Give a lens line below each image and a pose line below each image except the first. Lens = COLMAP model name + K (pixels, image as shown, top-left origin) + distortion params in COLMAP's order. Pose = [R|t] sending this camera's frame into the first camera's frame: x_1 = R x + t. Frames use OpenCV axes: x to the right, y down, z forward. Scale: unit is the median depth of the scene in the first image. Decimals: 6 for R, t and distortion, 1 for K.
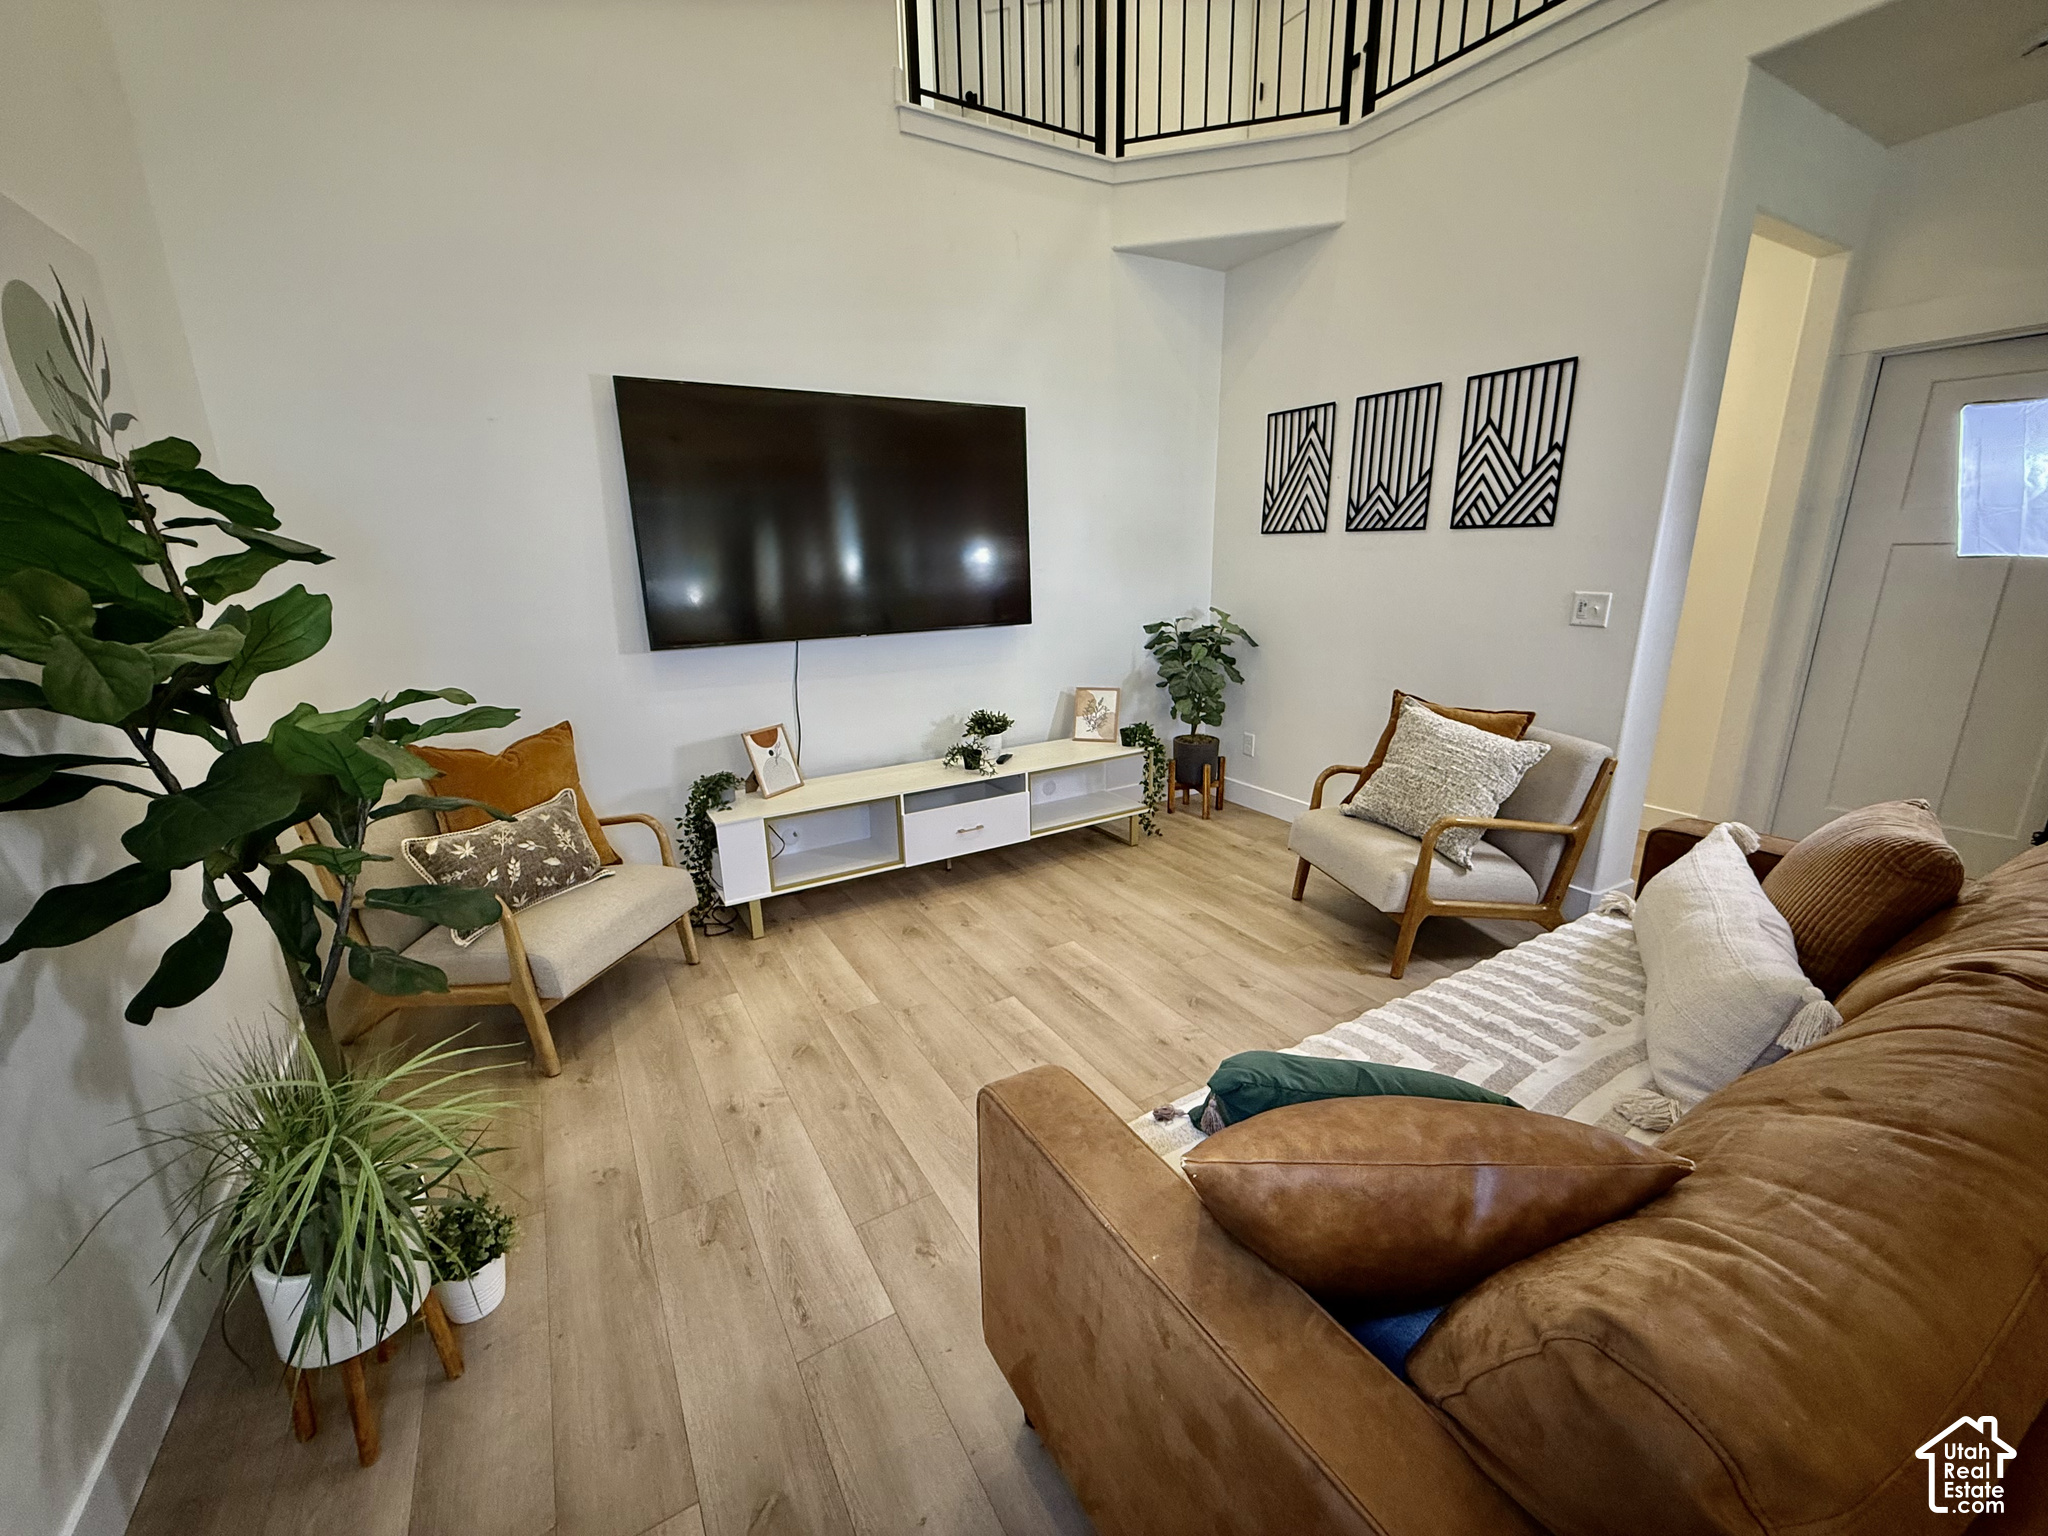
lens RADIAL K [[815.2, 0, 1023.0], [0, 815.2, 769.0], [0, 0, 1]] dist [-0.001492, -0.000032]
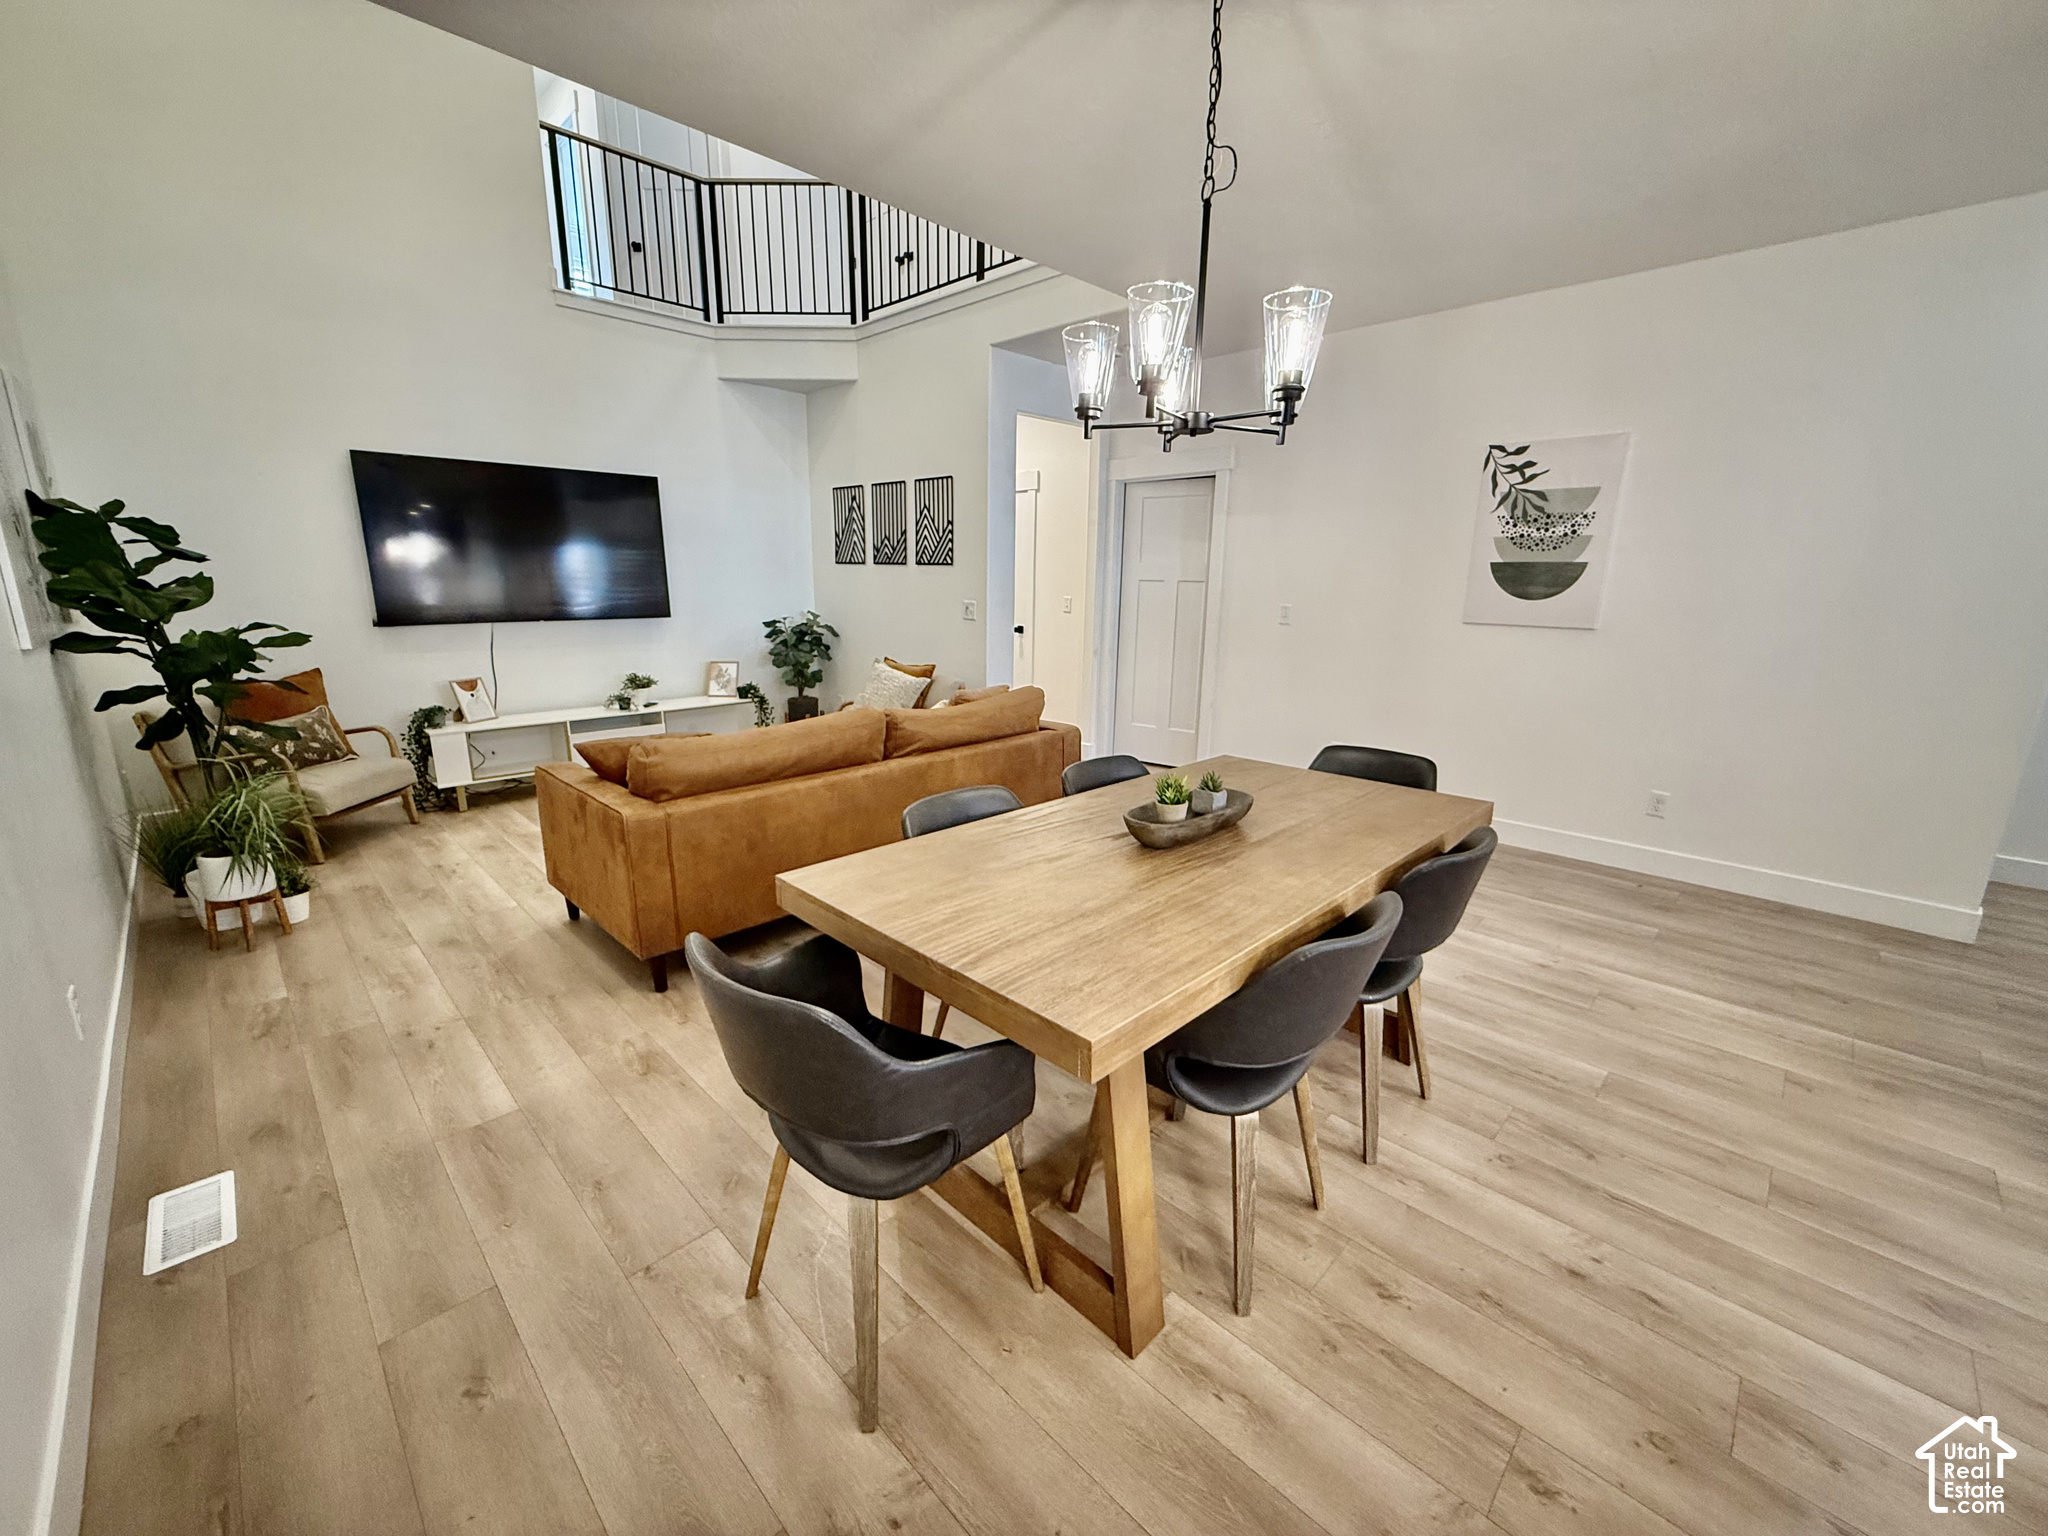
lens RADIAL K [[815.2, 0, 1024.1], [0, 815.2, 768.3], [0, 0, 1]] dist [-0.001492, -0.000032]
pose [[0.967769, -0.027577, 0.250325, 0.304063], [0.034844, 0.999089, -0.024645, 0.190250], [-0.249417, 0.032573, 0.967848, -0.725855]]
